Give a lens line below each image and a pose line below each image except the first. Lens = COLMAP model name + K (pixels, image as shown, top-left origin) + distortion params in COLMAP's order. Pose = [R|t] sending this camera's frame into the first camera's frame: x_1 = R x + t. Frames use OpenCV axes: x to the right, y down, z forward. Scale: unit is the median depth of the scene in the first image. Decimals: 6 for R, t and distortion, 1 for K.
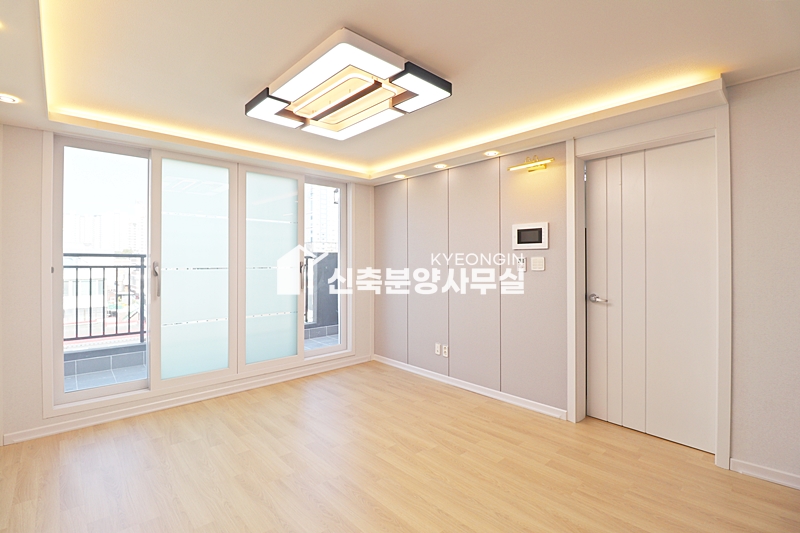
lens RADIAL K [[368.0, 0, 400.4], [0, 368.0, 258.2], [0, 0, 1]] dist [-0.001659, -0.013132]
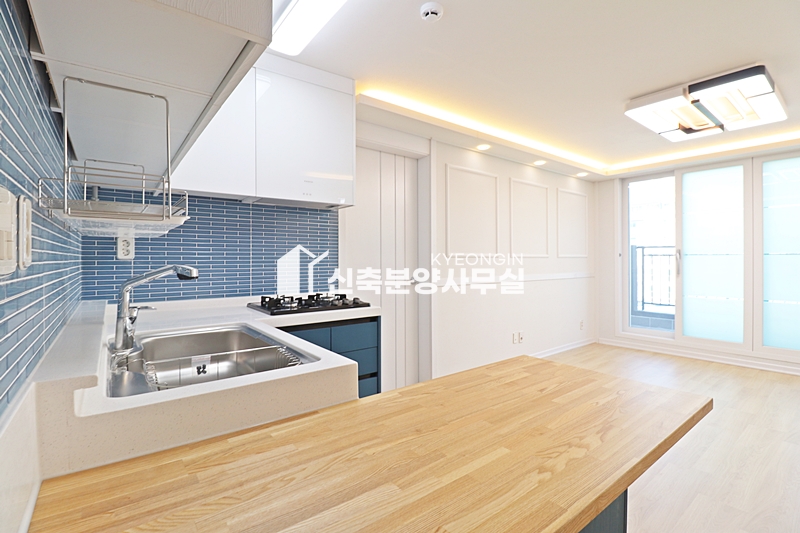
lens RADIAL K [[375.3, 0, 397.5], [0, 375.3, 258.6], [0, 0, 1]] dist [-0.001542, -0.013597]
pose [[-0.090055, 0.002527, -0.995934, 0.877905], [0.010662, 0.999942, 0.001573, 0.031361], [0.995880, -0.010477, -0.090077, 0.063933]]
